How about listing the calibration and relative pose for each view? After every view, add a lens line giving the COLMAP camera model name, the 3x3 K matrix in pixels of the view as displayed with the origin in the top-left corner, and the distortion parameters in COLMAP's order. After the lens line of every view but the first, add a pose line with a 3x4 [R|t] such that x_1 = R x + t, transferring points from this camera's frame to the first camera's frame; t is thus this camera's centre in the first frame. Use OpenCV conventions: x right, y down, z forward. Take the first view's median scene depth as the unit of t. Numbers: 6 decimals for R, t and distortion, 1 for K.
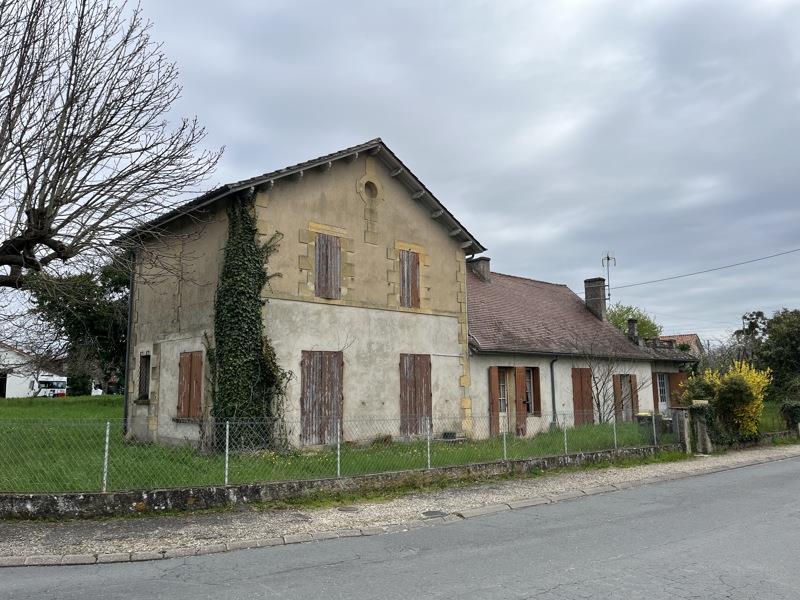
lens RADIAL K [[648.3, 0, 398.4], [0, 648.3, 302.2], [0, 0, 1]] dist [0.066237, -0.120353]
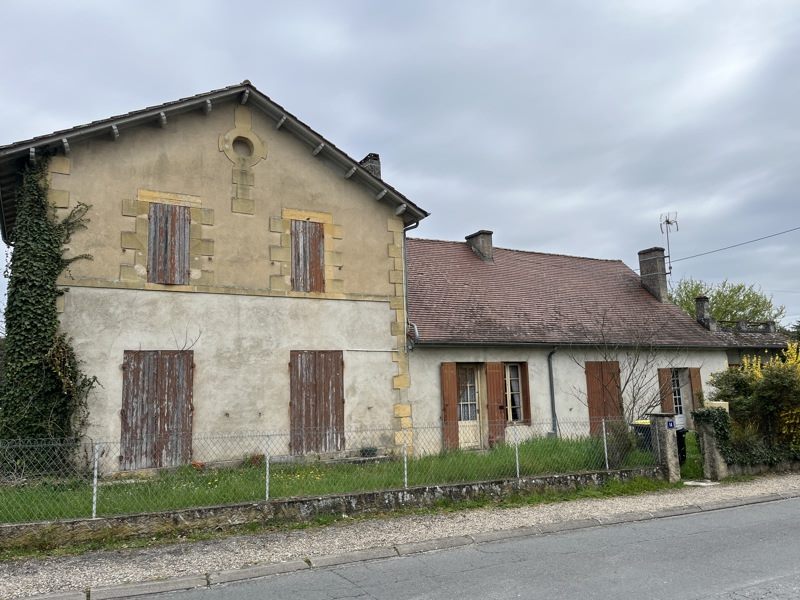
lens RADIAL K [[648.3, 0, 398.4], [0, 648.3, 302.2], [0, 0, 1]] dist [0.066237, -0.120353]
pose [[0.971010, -0.053934, -0.232875, 0.316202], [0.052893, 0.998543, -0.010717, 0.036077], [0.233114, -0.001911, 0.972448, 0.259423]]
